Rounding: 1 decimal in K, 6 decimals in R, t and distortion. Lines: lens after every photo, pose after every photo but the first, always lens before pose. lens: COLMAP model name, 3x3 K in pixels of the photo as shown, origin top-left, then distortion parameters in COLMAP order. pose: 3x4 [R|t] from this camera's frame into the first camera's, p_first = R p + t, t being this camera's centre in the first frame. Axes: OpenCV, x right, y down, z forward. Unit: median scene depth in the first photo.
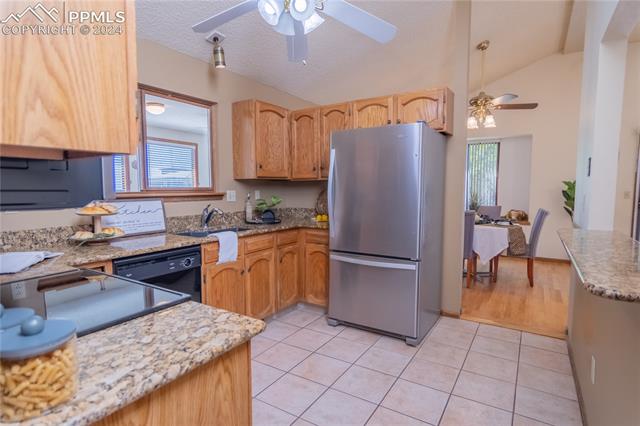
lens RADIAL K [[343.3, 0, 320.7], [0, 343.3, 213.7], [0, 0, 1]] dist [-0.002849, 0.000239]
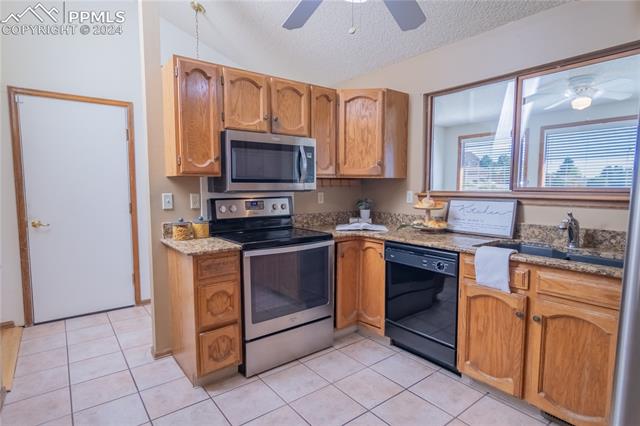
lens RADIAL K [[343.3, 0, 321.3], [0, 343.3, 214.6], [0, 0, 1]] dist [-0.002849, 0.000239]
pose [[-0.339030, 0.078012, -0.937536, 0.537808], [-0.081136, 0.990418, 0.111753, -0.069036], [0.937270, 0.113955, -0.329452, 0.887212]]
